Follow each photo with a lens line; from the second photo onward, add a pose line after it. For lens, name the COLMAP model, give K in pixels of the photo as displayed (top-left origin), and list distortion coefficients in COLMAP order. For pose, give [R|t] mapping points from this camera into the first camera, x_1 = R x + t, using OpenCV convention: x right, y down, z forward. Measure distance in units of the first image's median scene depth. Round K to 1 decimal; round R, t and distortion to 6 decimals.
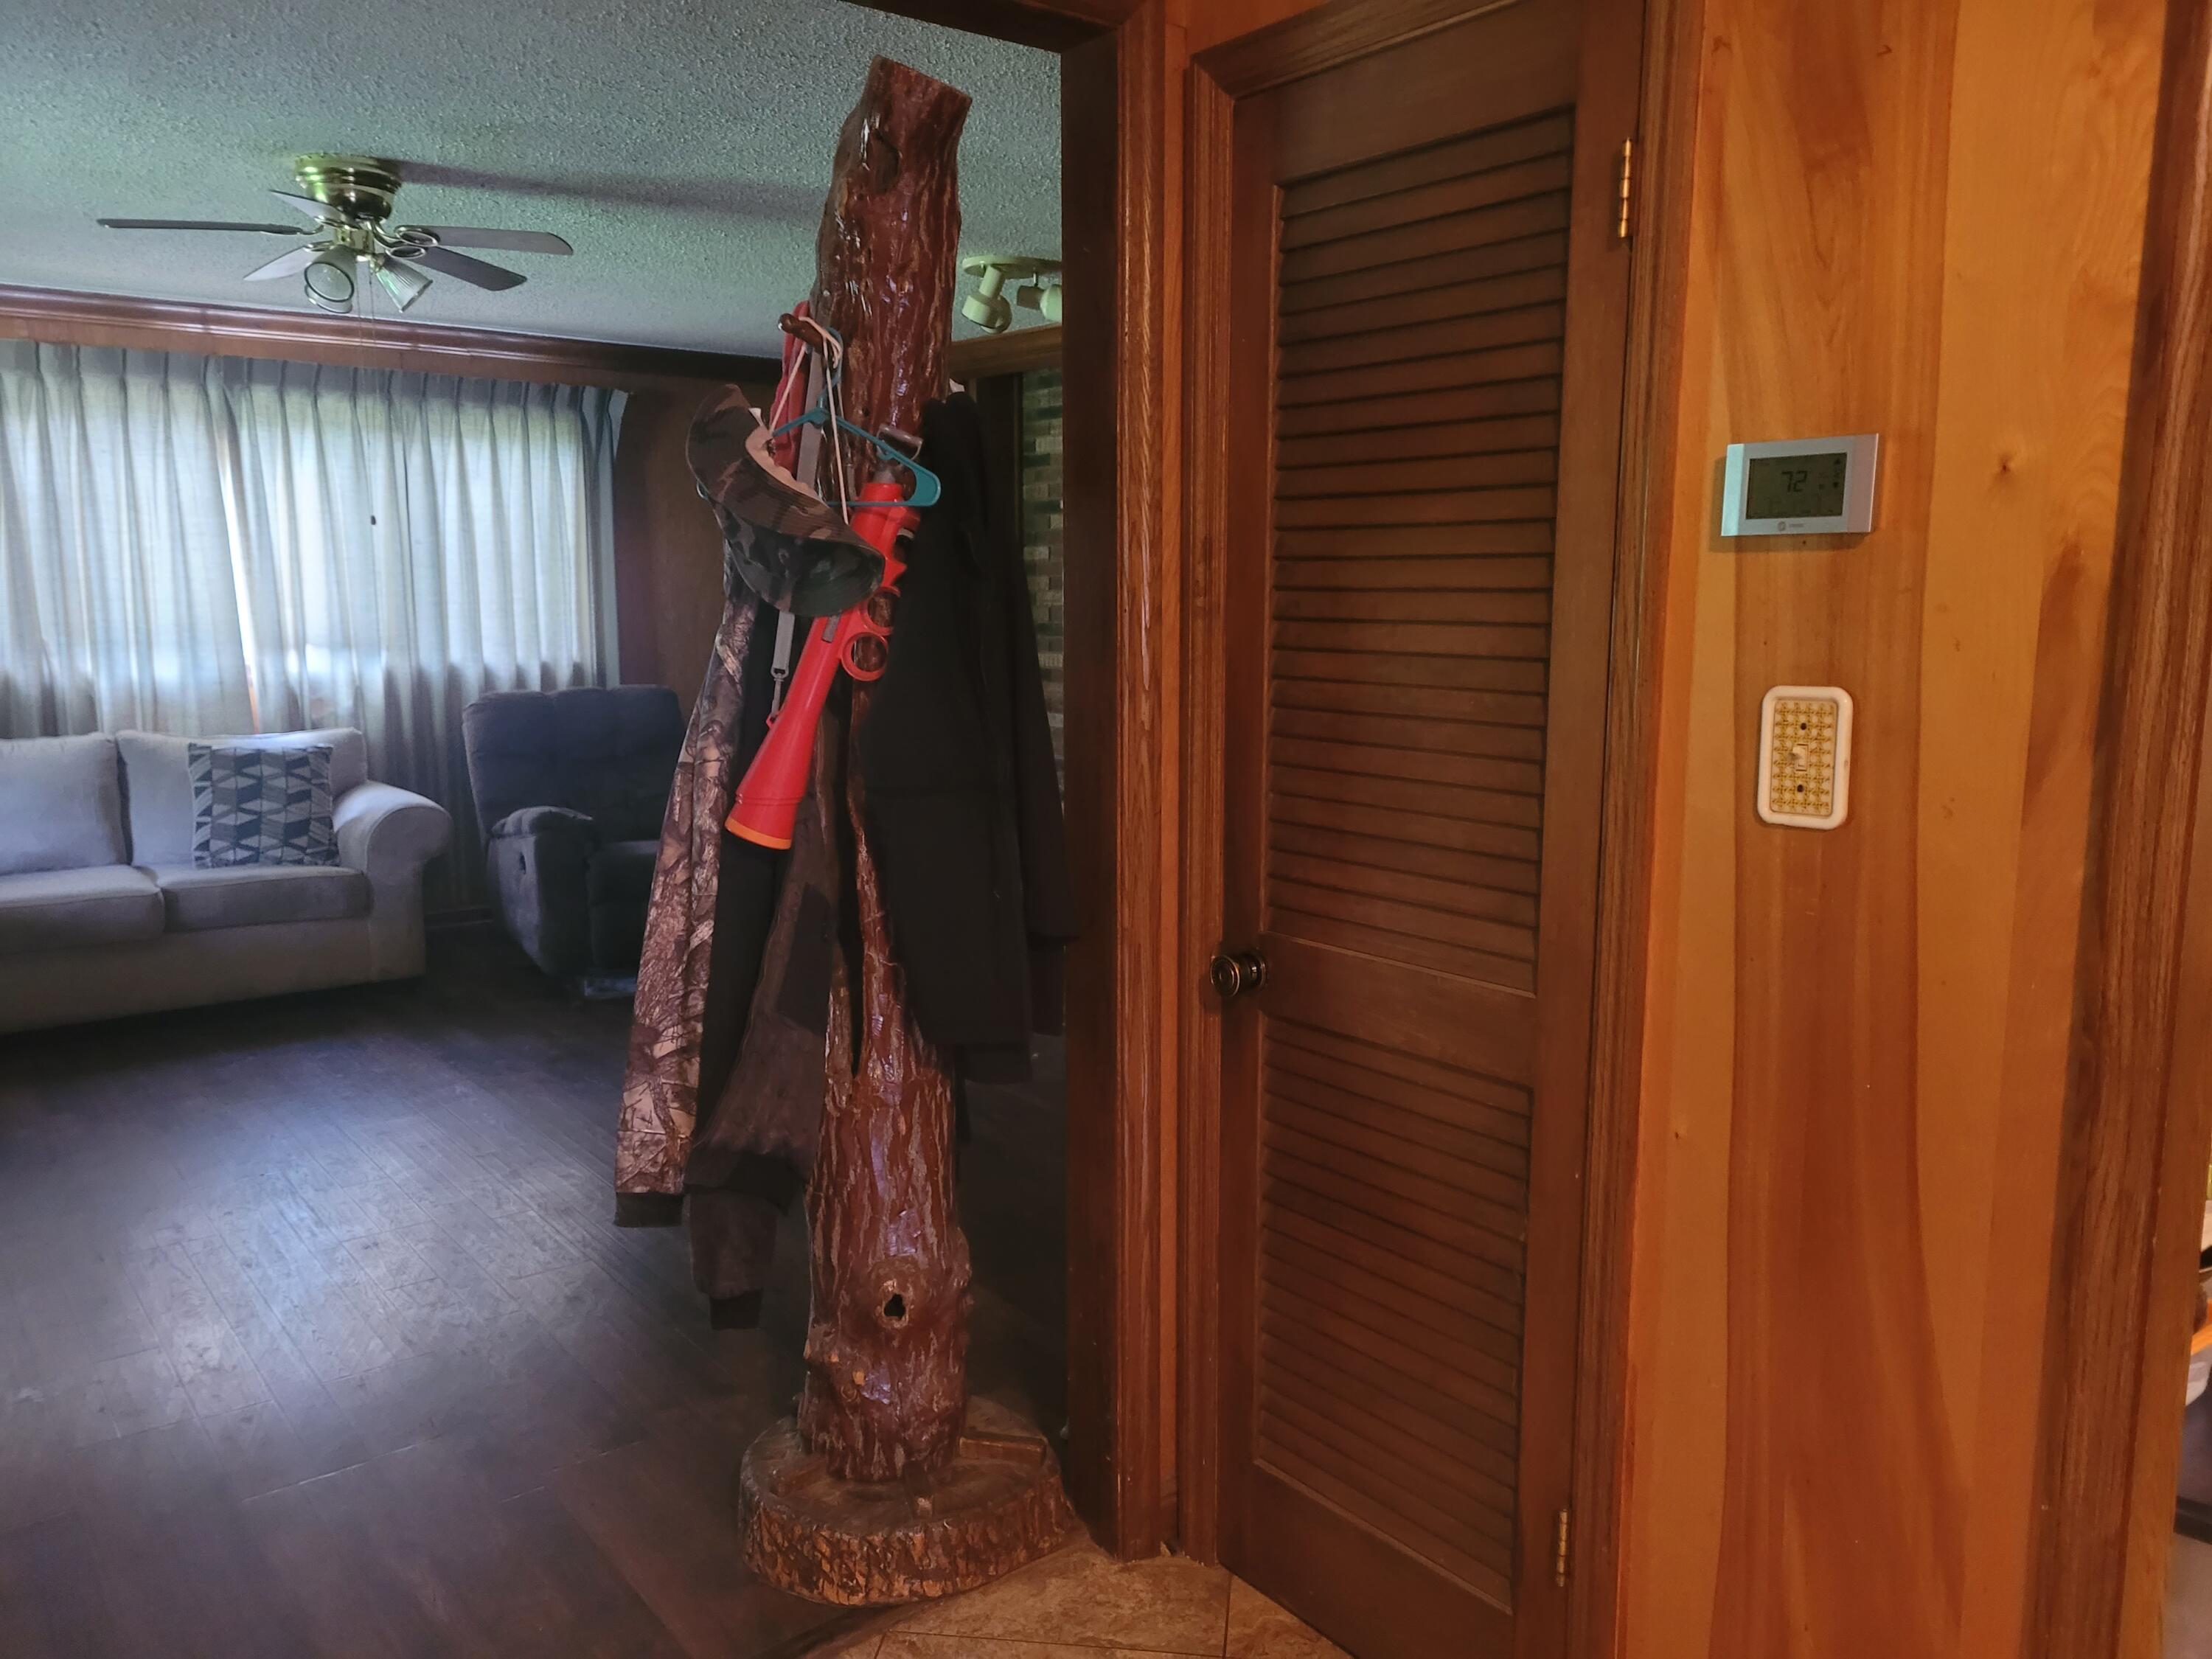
lens RADIAL K [[1647.1, 0, 1117.4], [0, 1647.1, 835.5], [0, 0, 1]] dist [0.054636, -0.035880]
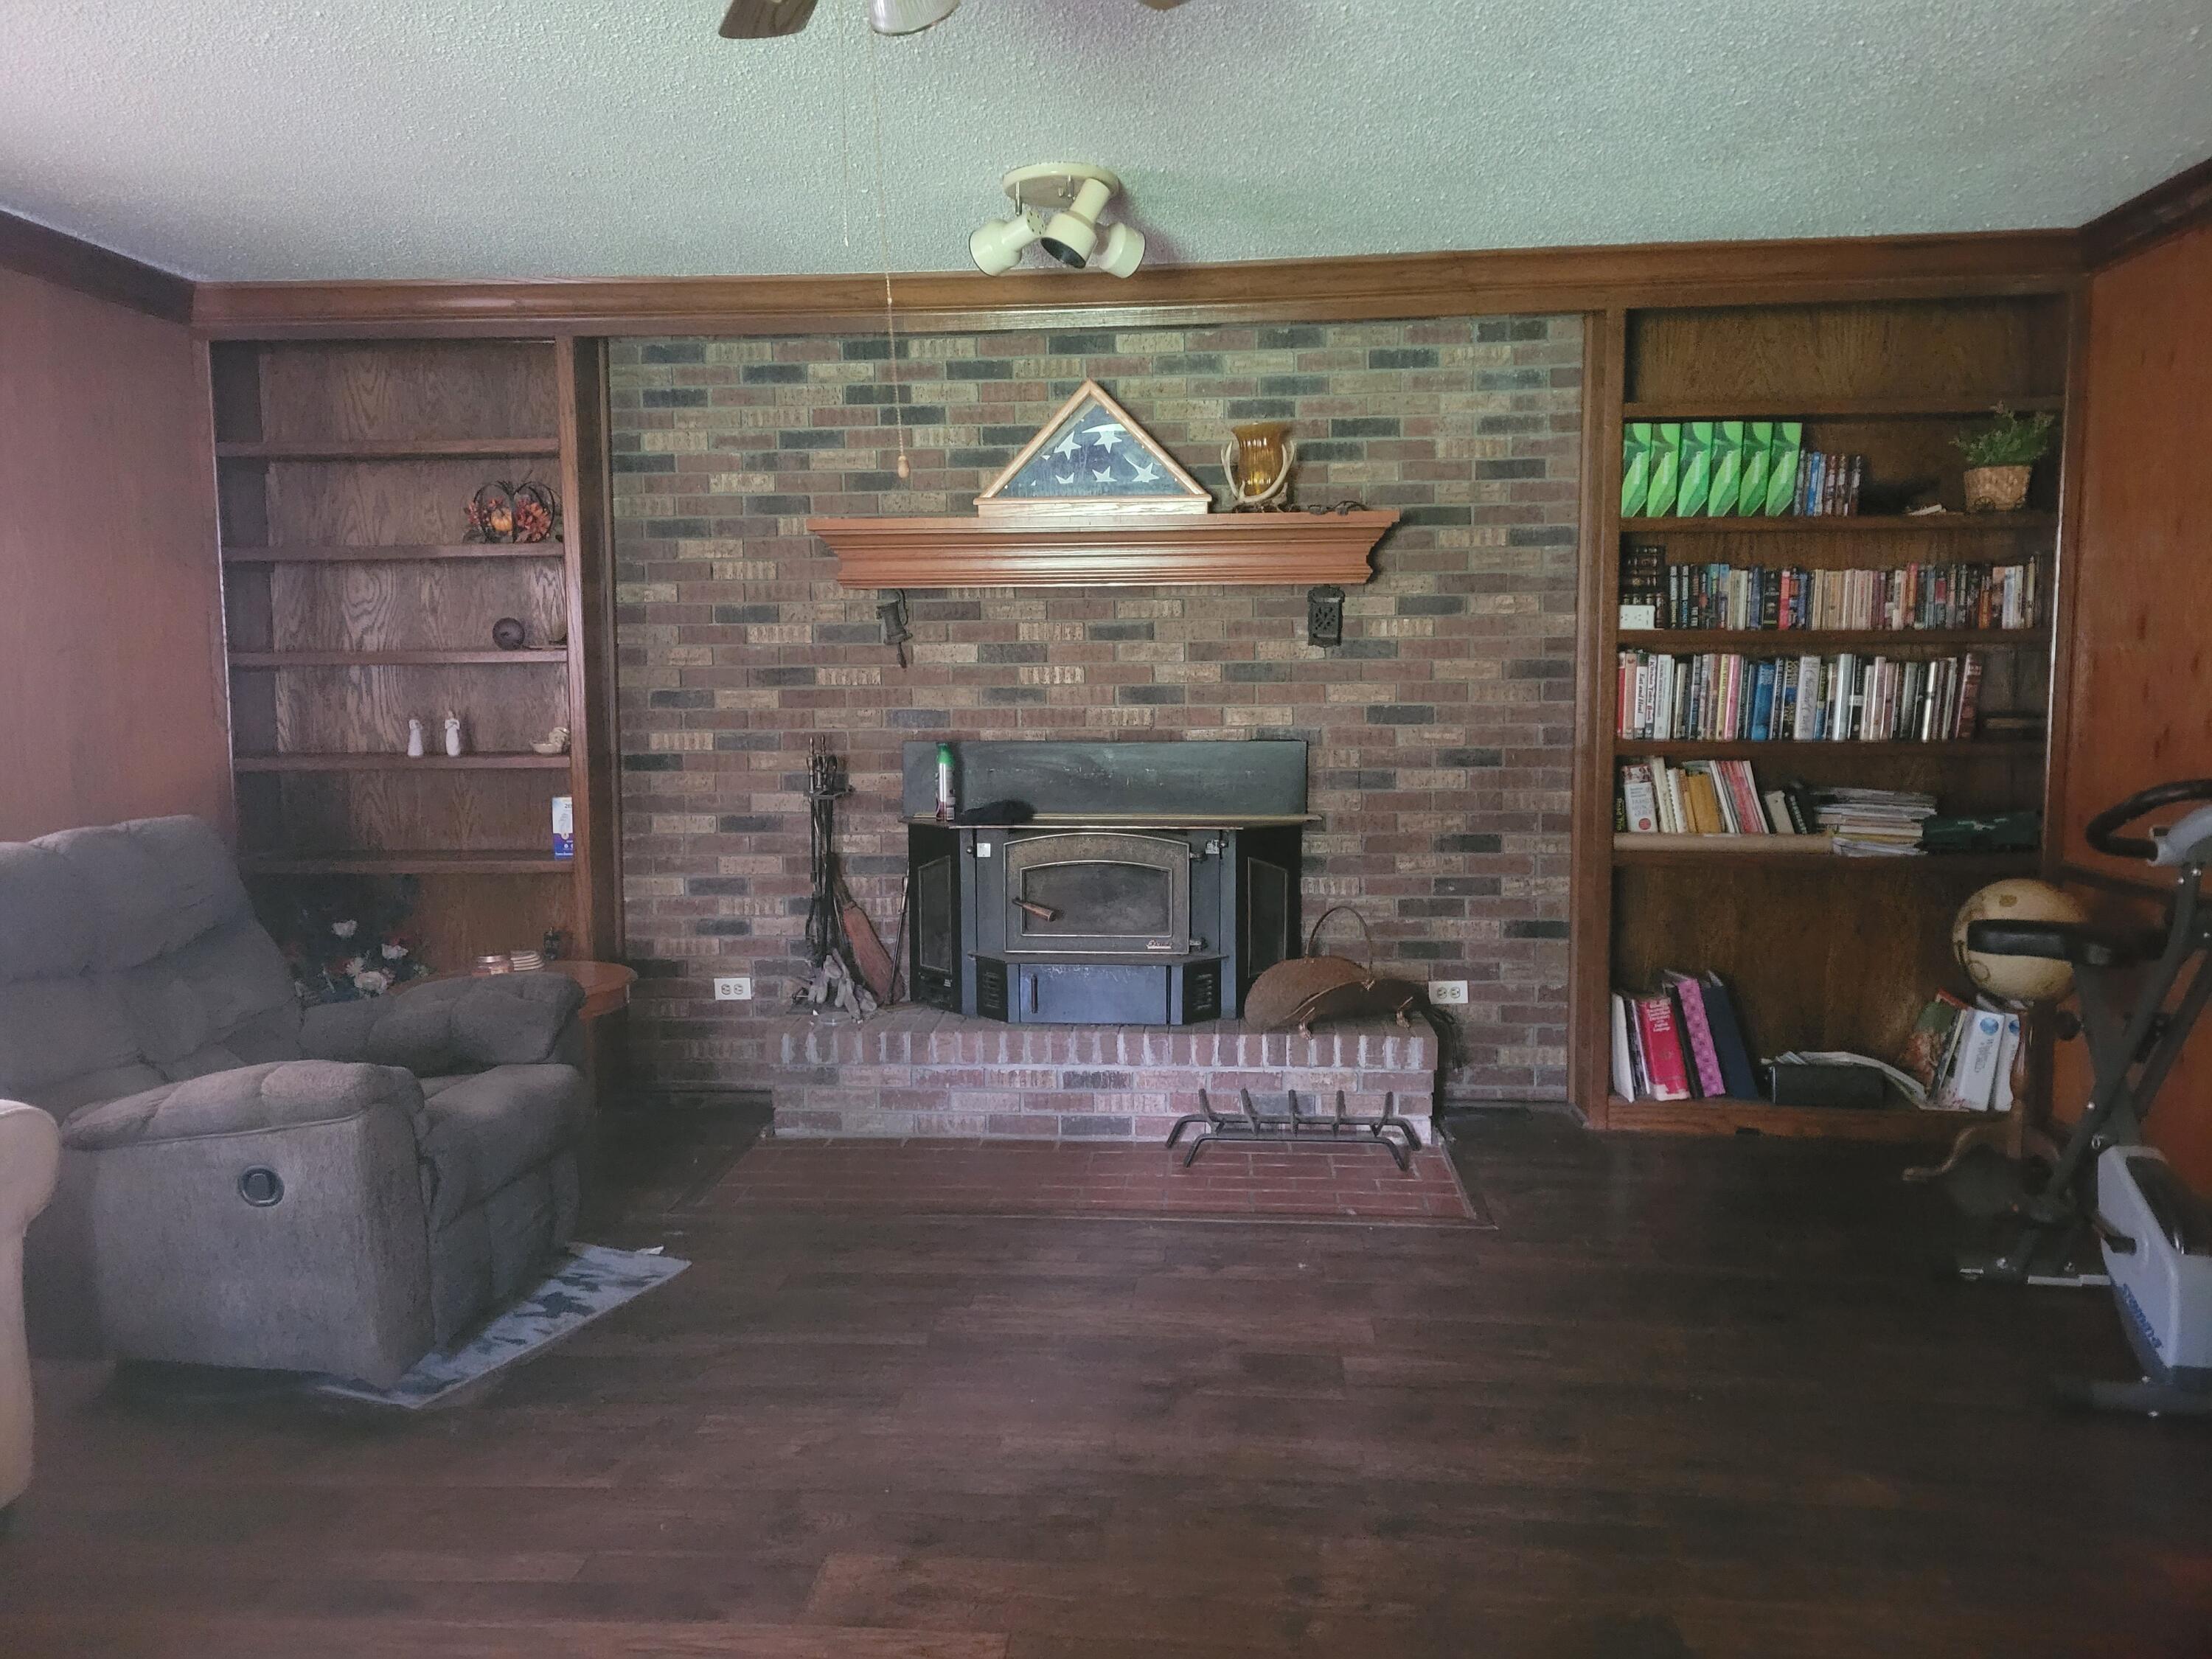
lens RADIAL K [[1647.1, 0, 1108.5], [0, 1647.1, 801.0], [0, 0, 1]] dist [0.054636, -0.035880]
pose [[0.686365, -0.070053, 0.723876, -0.525094], [0.118127, 0.992871, -0.015920, -0.057263], [-0.717600, 0.096436, 0.689747, 0.455590]]
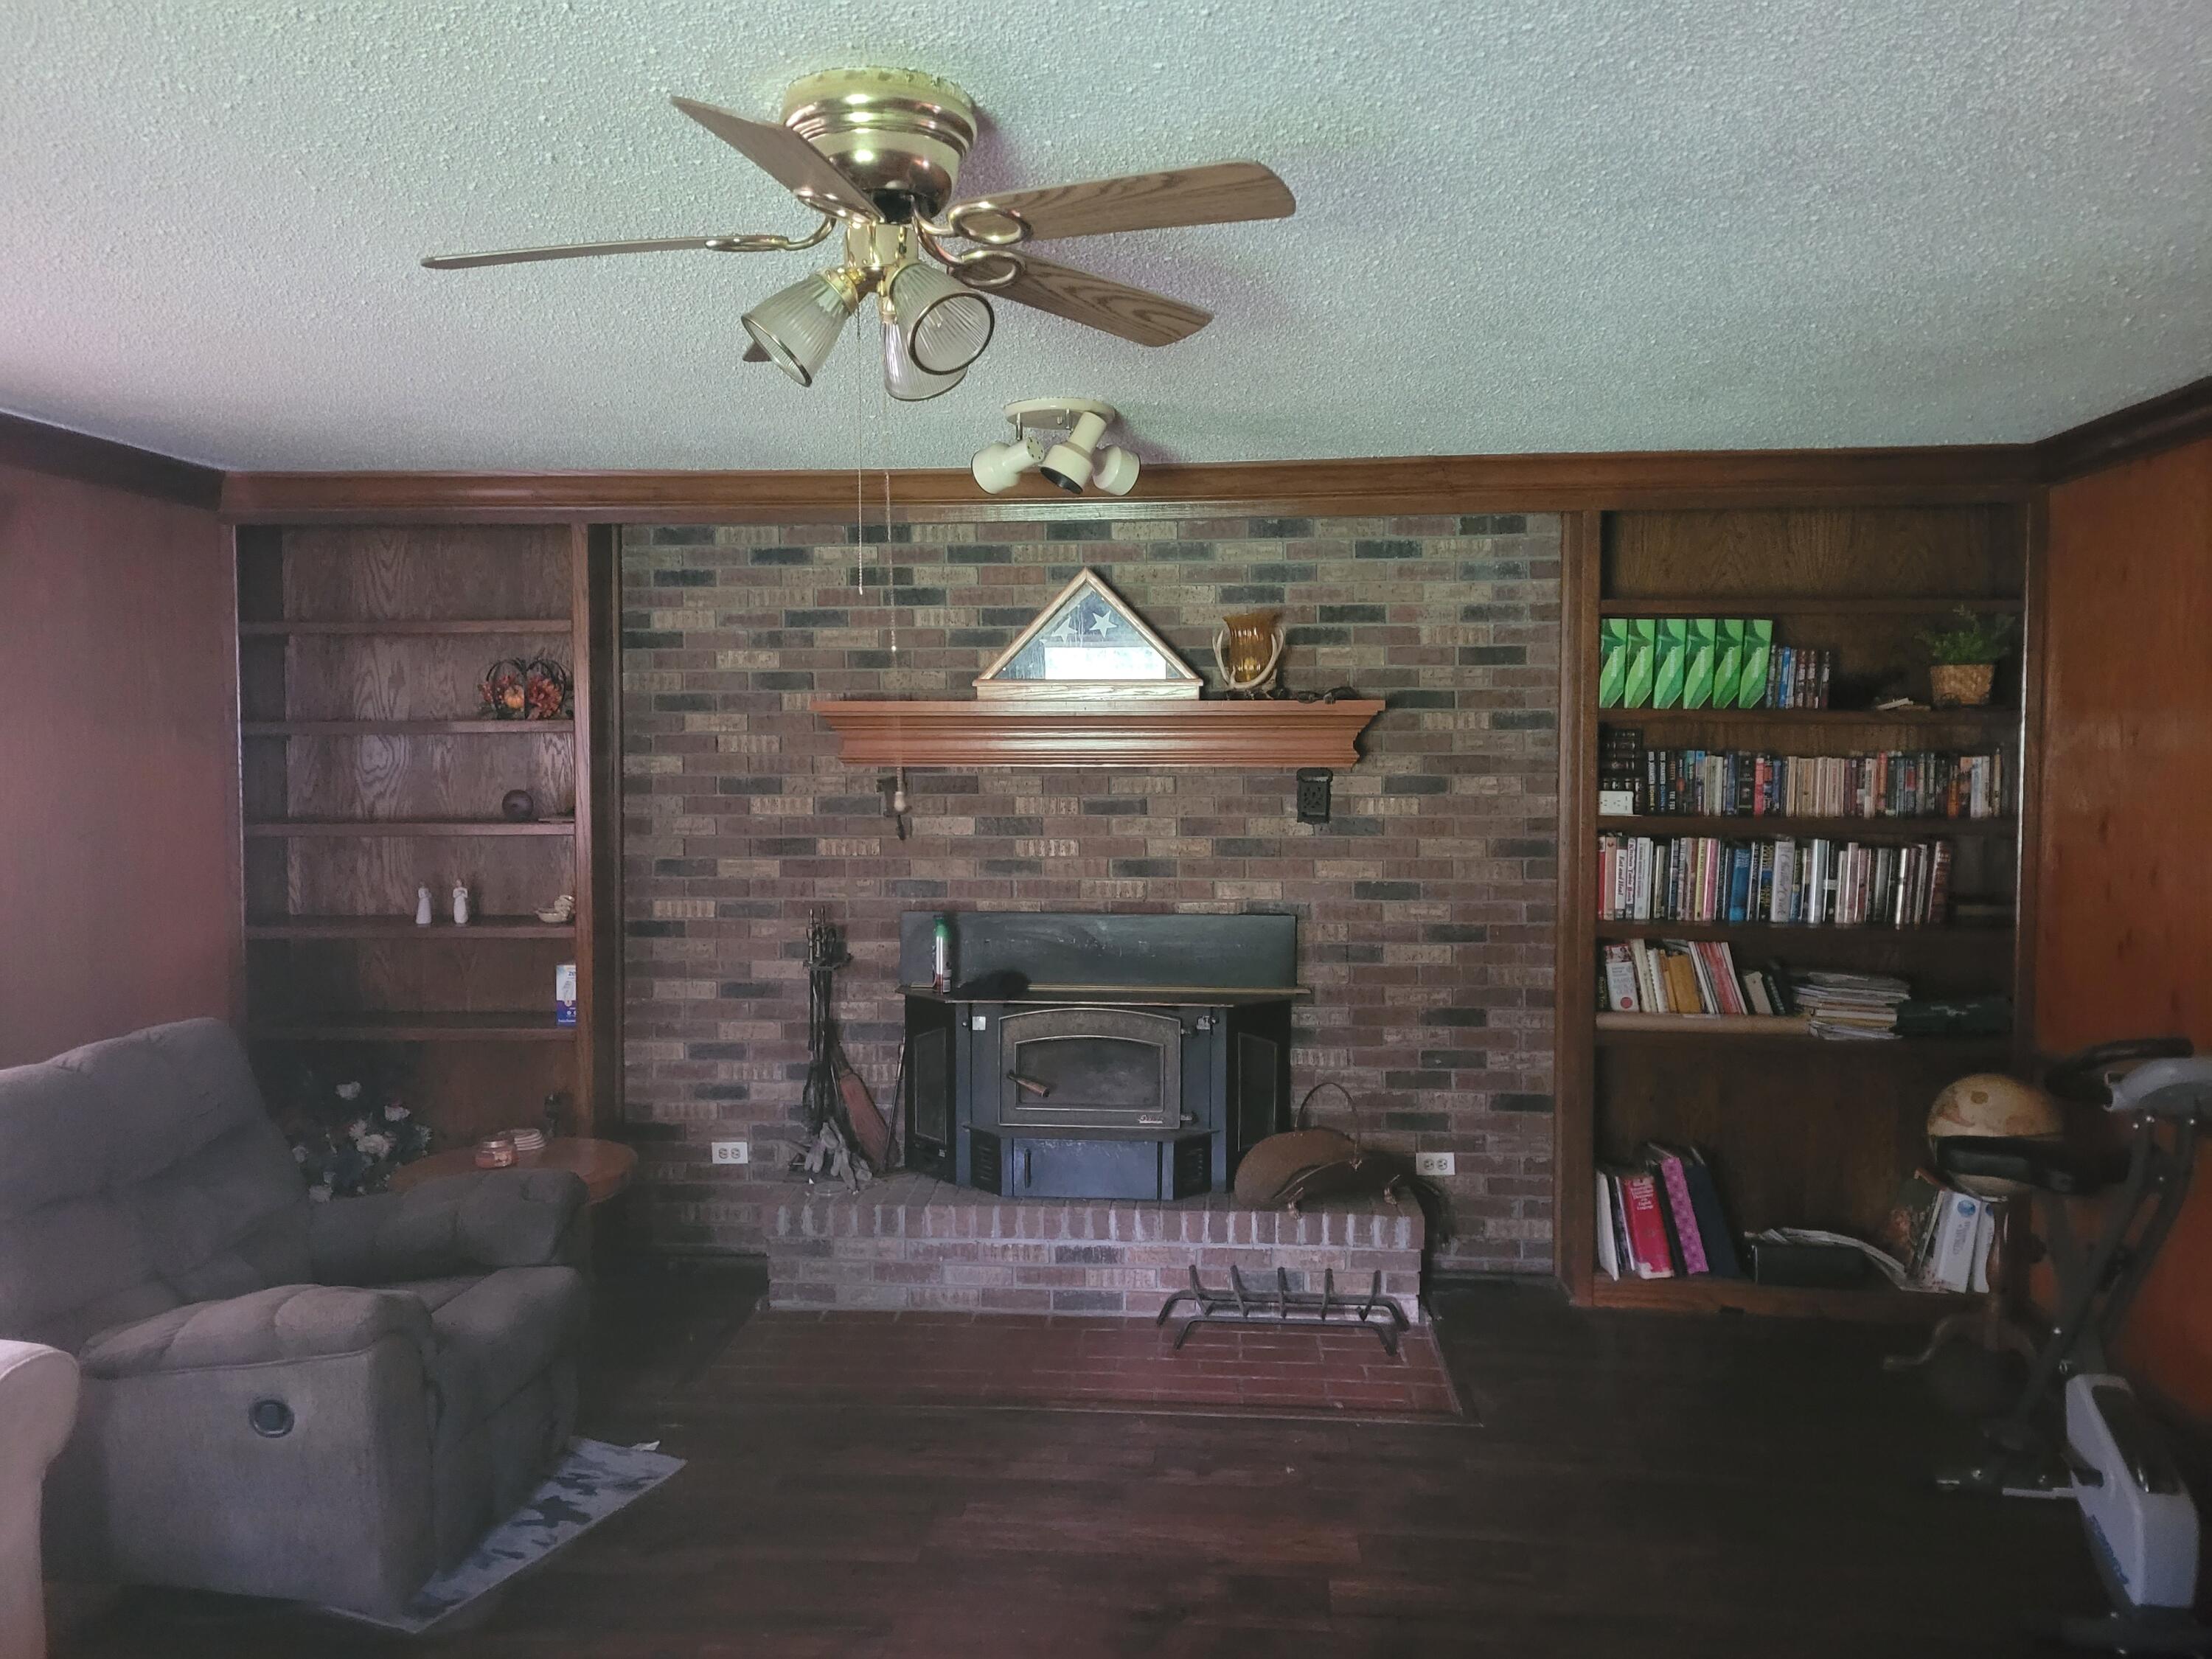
lens RADIAL K [[1647.1, 0, 1105.1], [0, 1647.1, 800.4], [0, 0, 1]] dist [0.054636, -0.035880]
pose [[0.685395, -0.032911, 0.727428, -0.536996], [0.112497, 0.991770, -0.061126, -0.106623], [-0.719429, 0.123729, 0.683456, 0.436262]]
